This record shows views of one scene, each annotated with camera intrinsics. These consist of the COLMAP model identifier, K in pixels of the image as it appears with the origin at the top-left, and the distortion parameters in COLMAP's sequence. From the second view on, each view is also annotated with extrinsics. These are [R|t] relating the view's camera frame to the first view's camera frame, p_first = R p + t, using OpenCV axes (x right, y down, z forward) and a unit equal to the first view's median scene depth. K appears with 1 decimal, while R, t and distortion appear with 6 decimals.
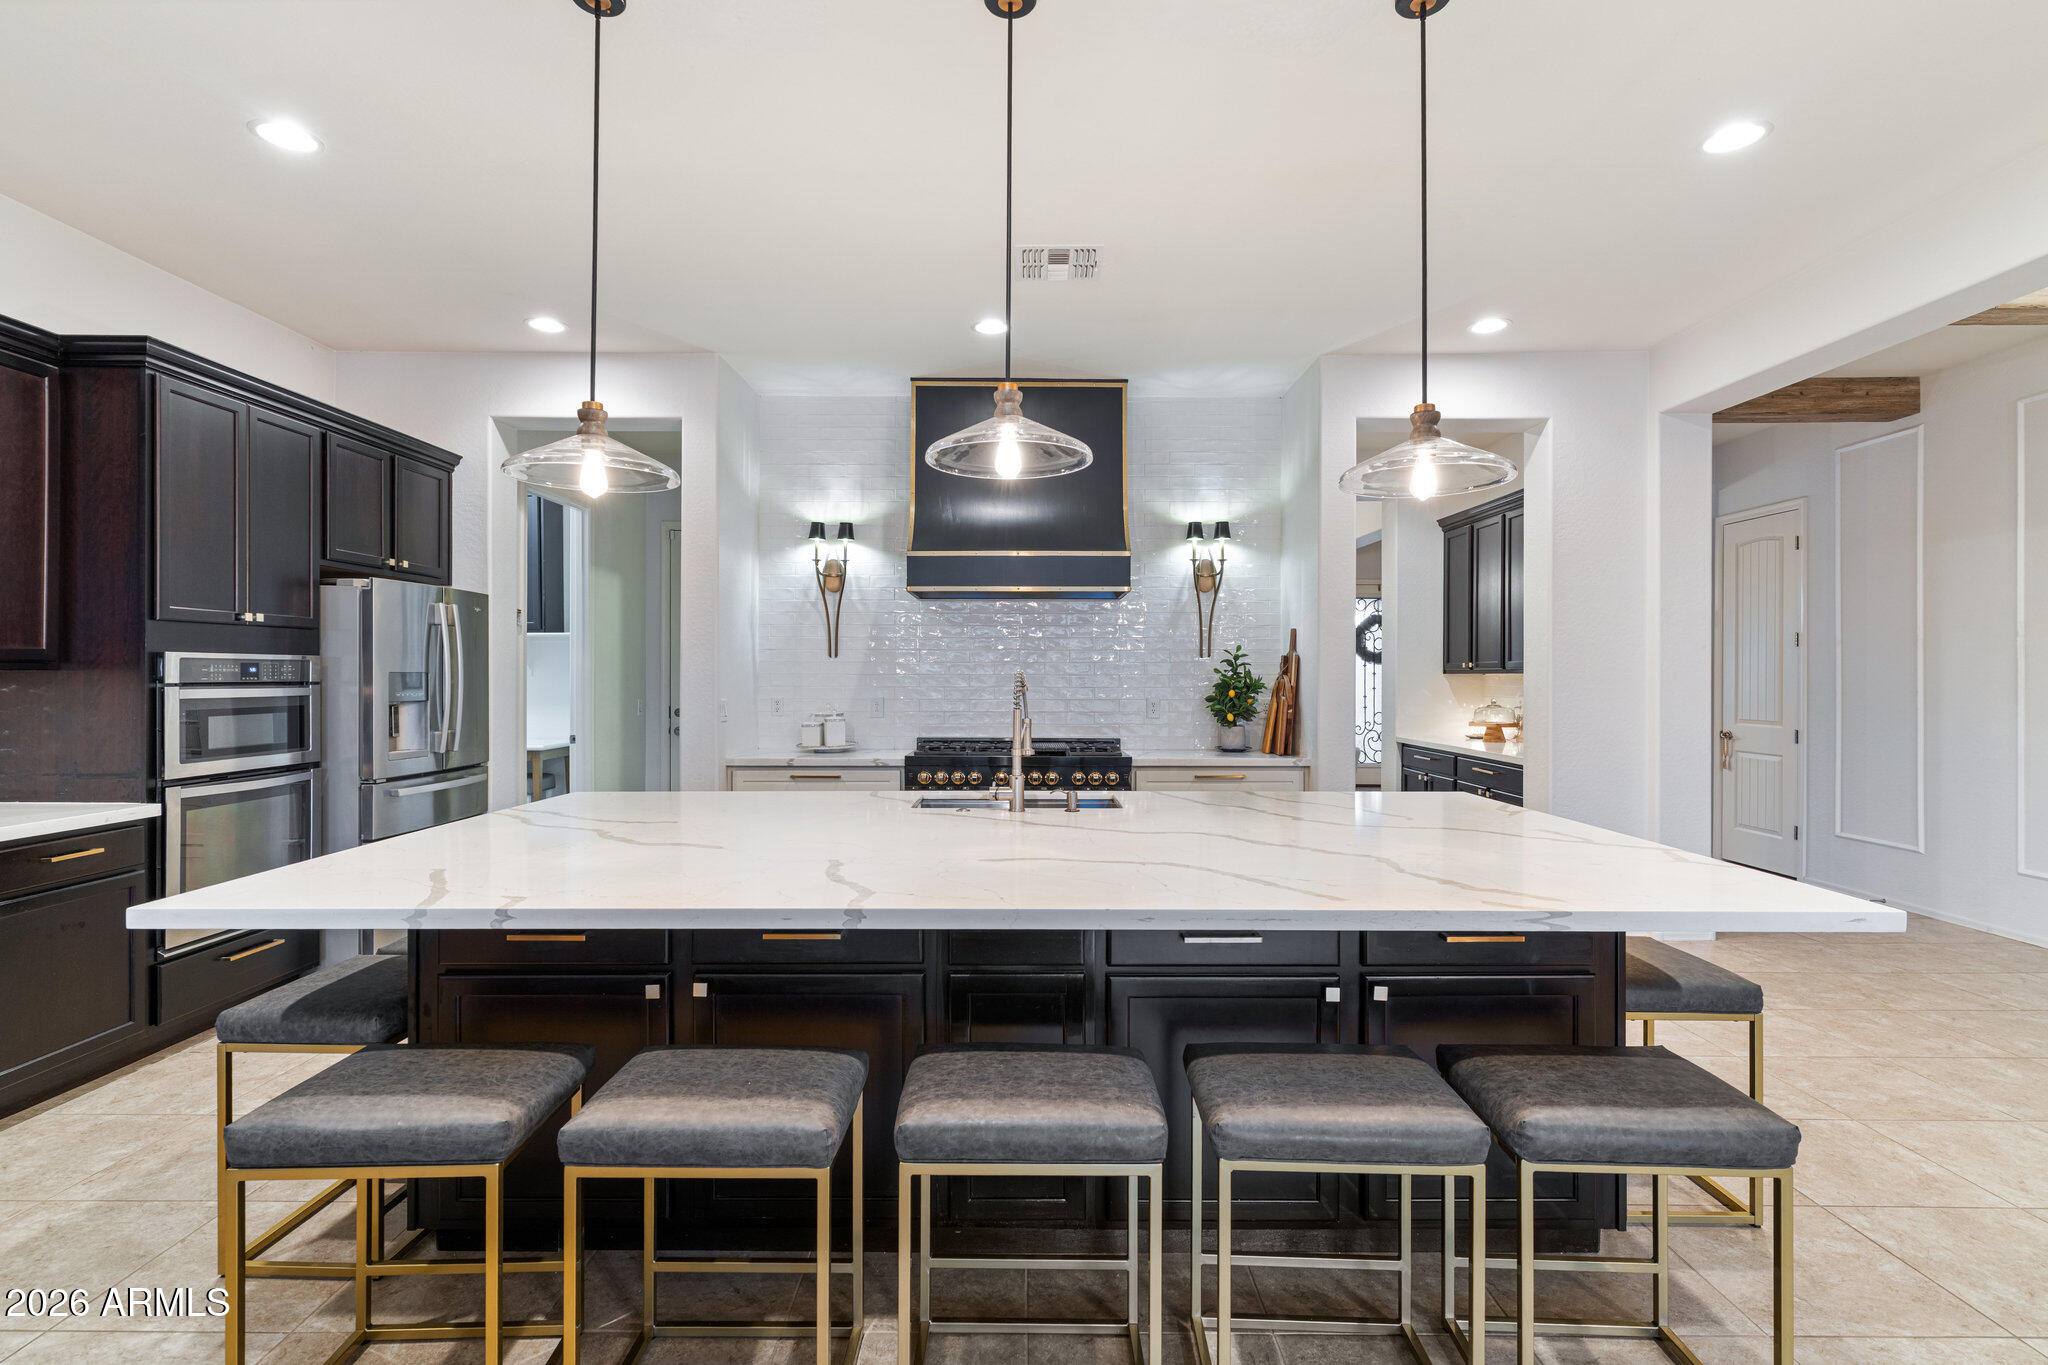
lens RADIAL K [[997.1, 0, 1018.8], [0, 997.1, 675.6], [0, 0, 1]] dist [0.002078, 0.000402]
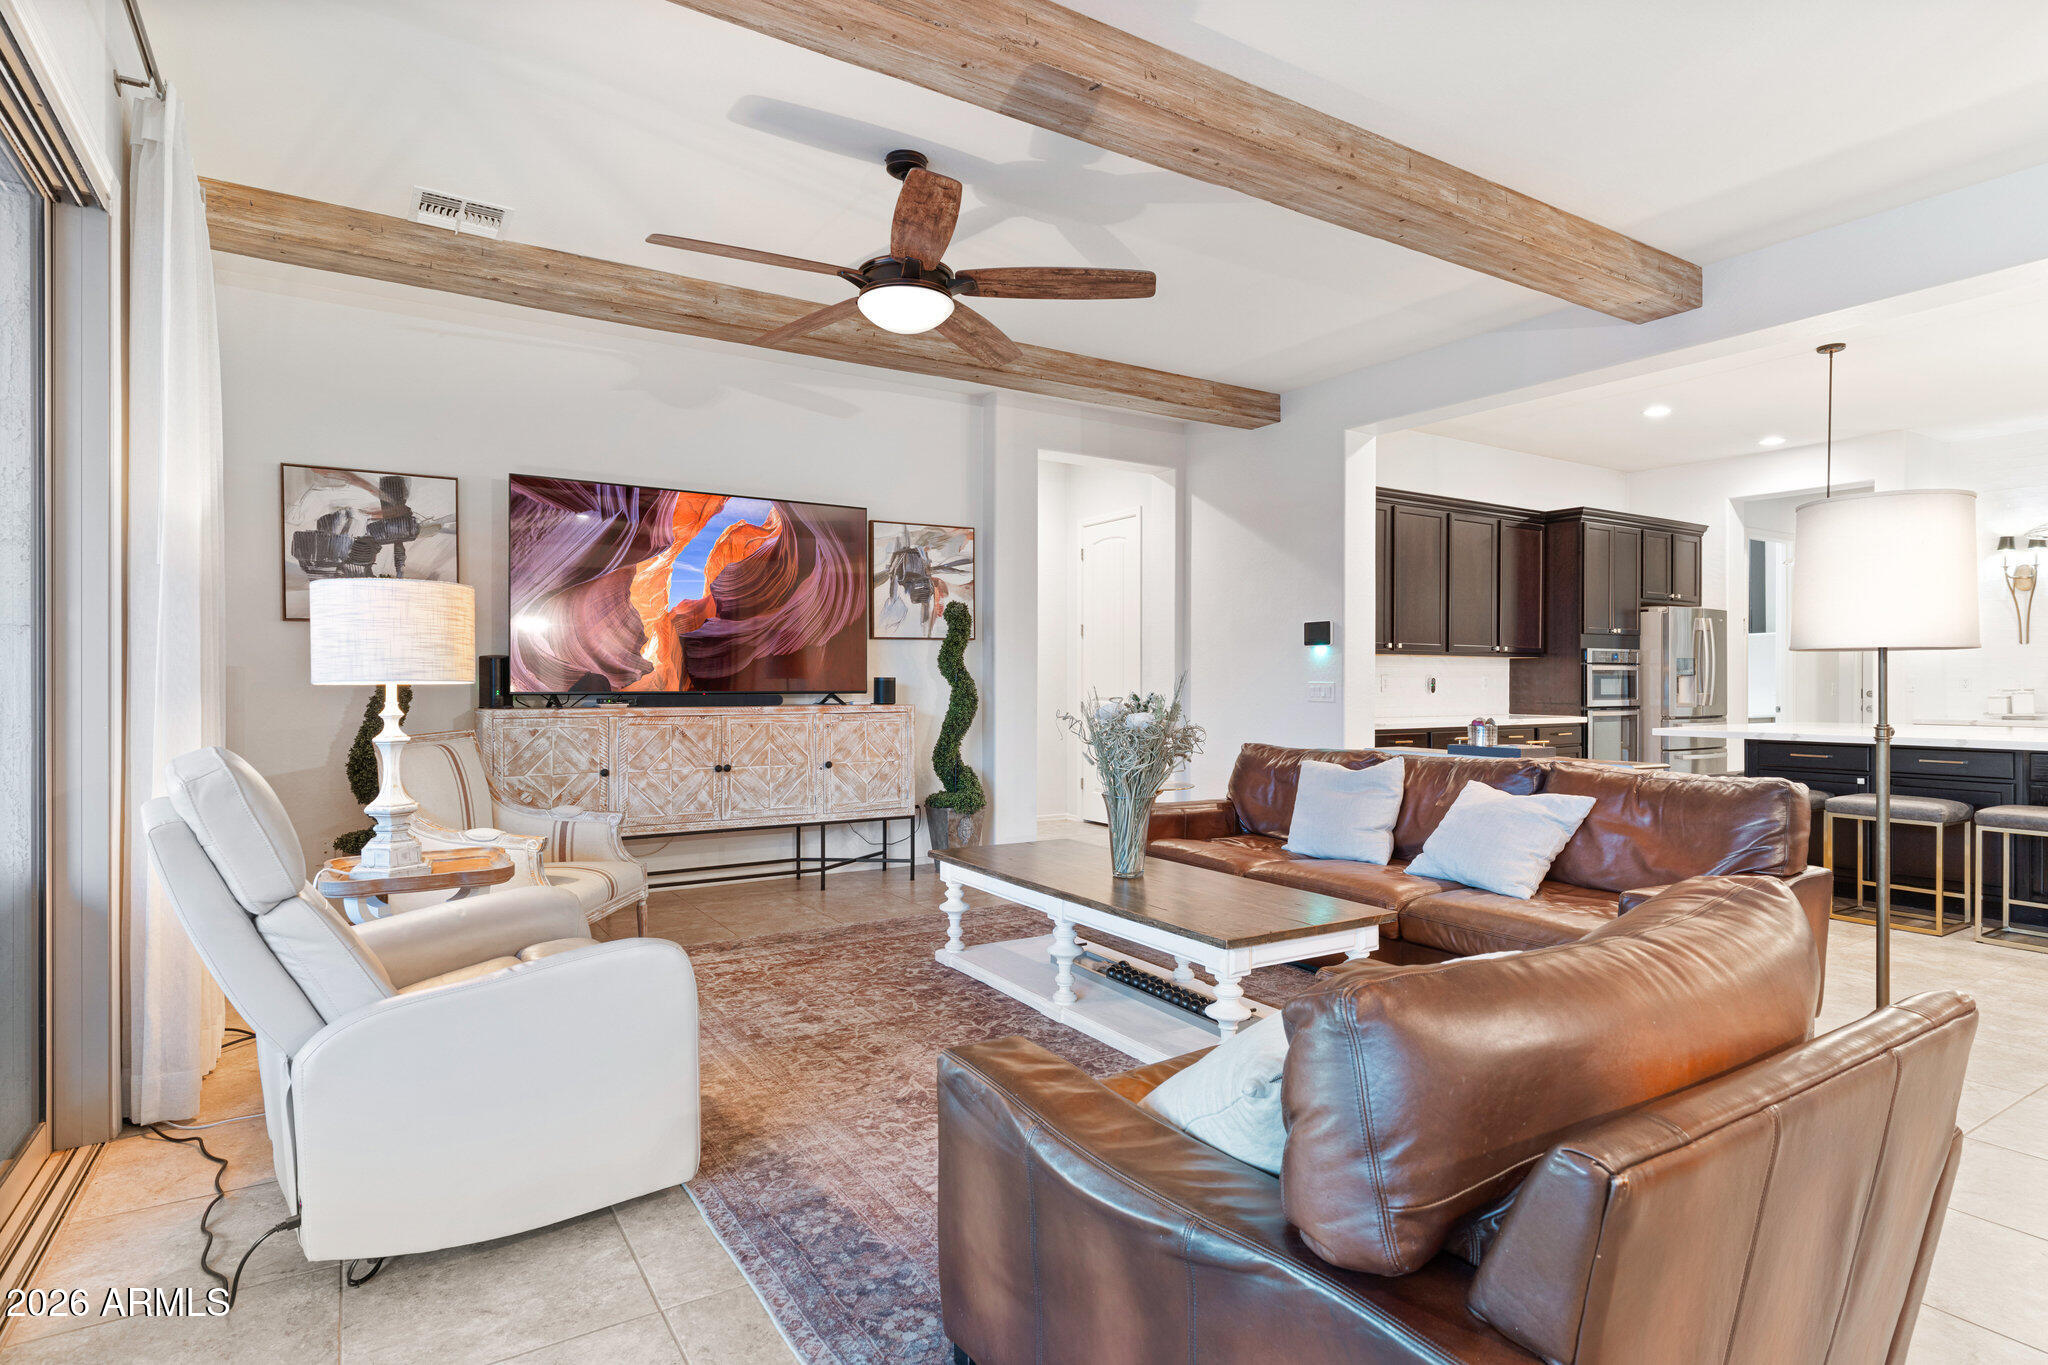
lens RADIAL K [[1055.3, 0, 1024.0], [0, 1055.3, 682.5], [0, 0, 1]] dist [-0.001971, 0.000155]
pose [[0.539240, 0.001562, -0.842151, 0.282095], [-0.002121, 0.999998, 0.000496, 0.035231], [0.842150, 0.001519, 0.539242, -0.852836]]
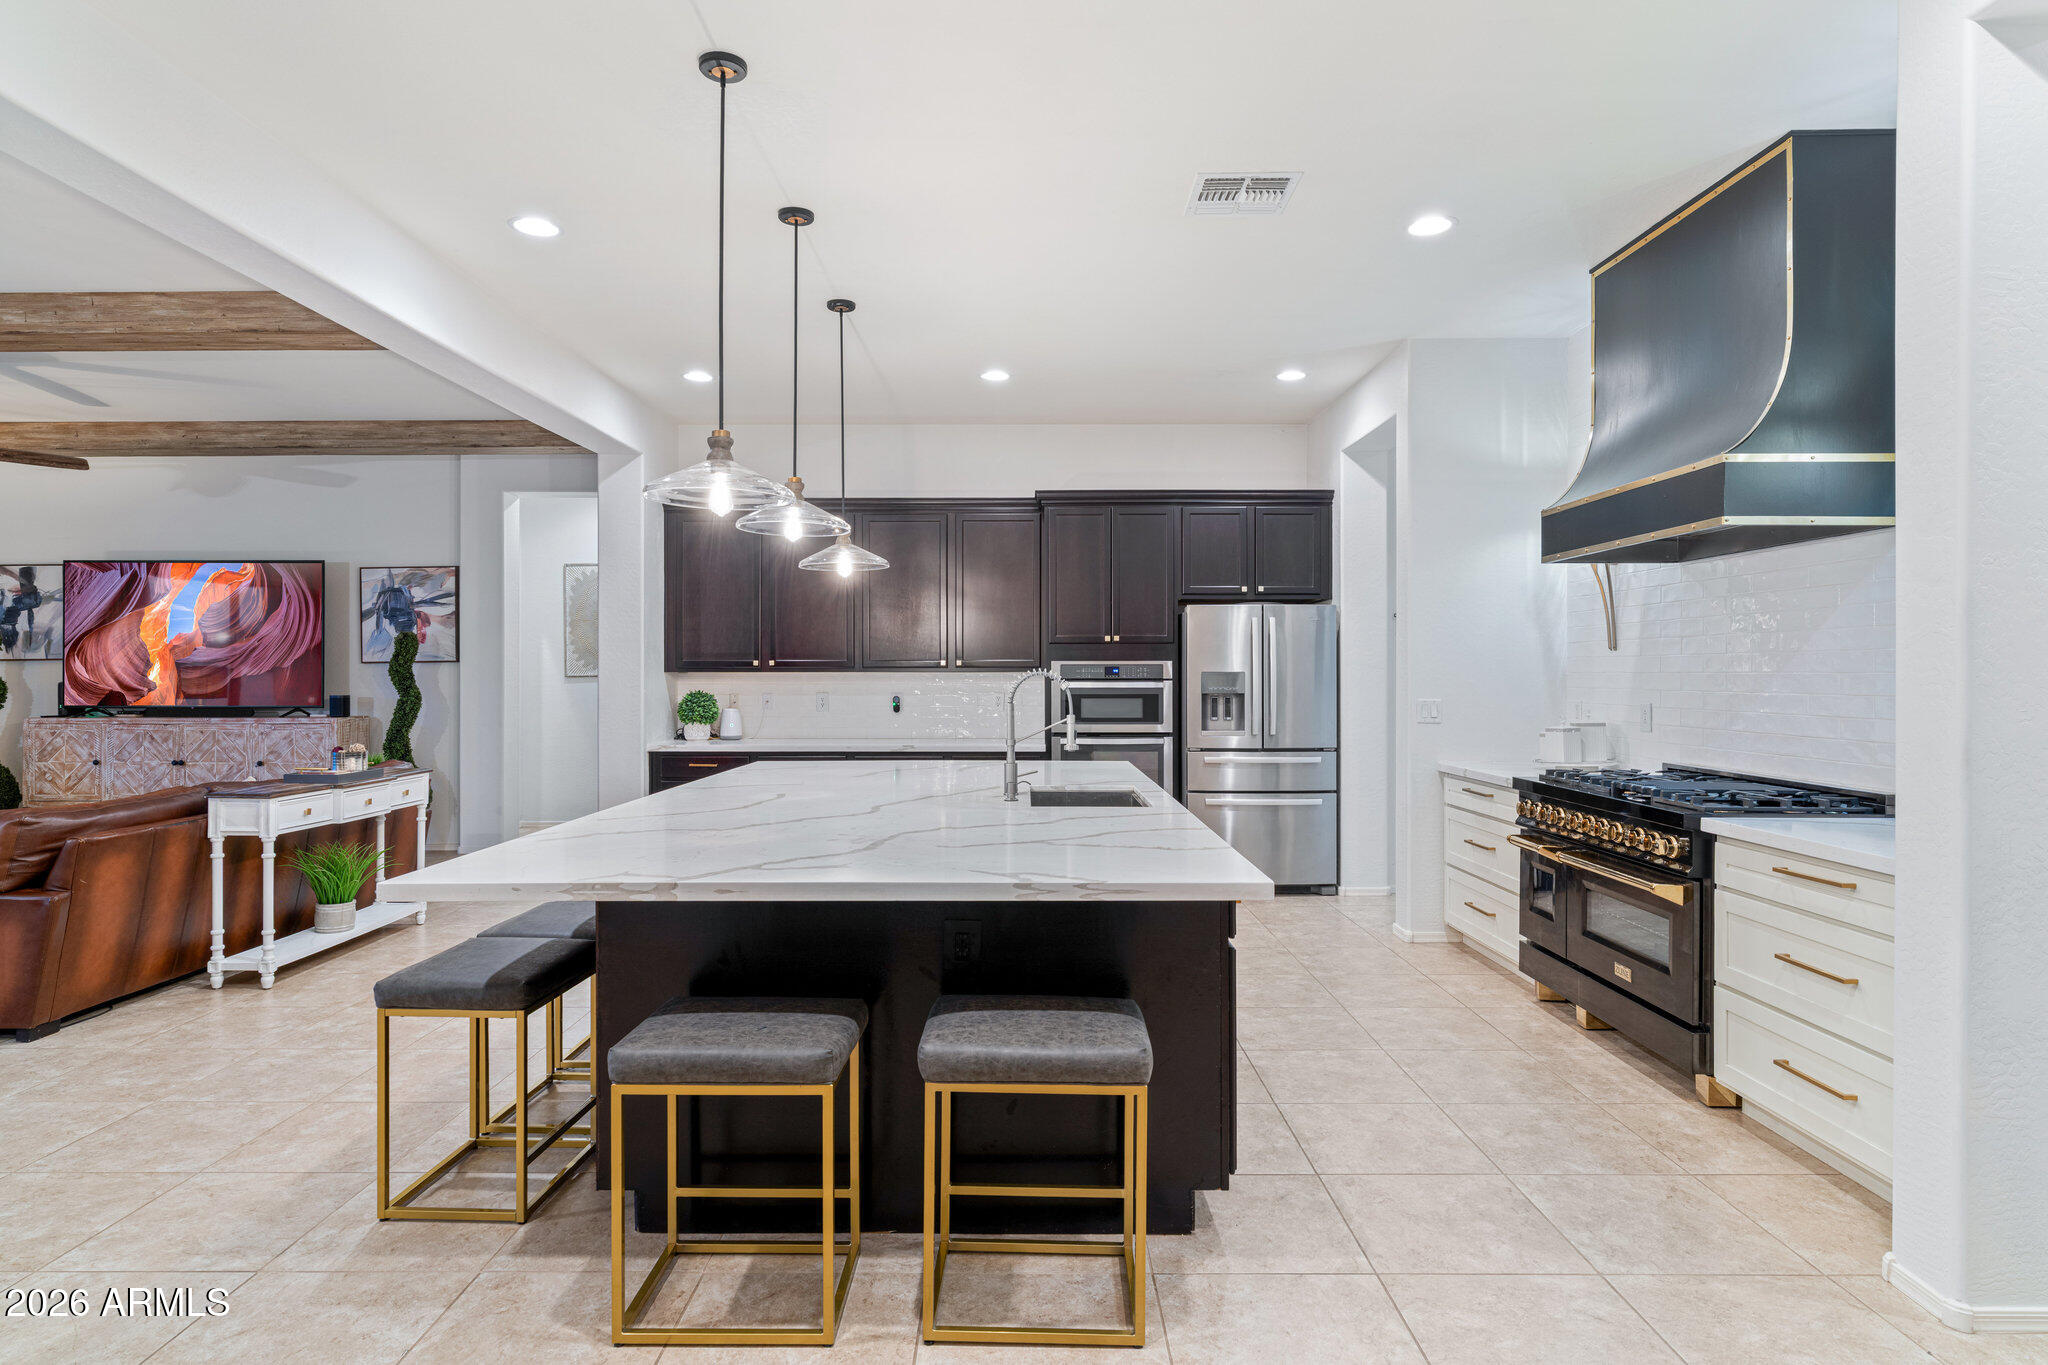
lens RADIAL K [[1130.2, 0, 1022.6], [0, 1130.2, 668.5], [0, 0, 1]] dist [-0.003887, 0.001765]
pose [[0.003474, -0.007169, -0.999968, 0.782023], [-0.001243, 0.999973, -0.007174, 0.002689], [0.999993, 0.001268, 0.003465, 0.624489]]
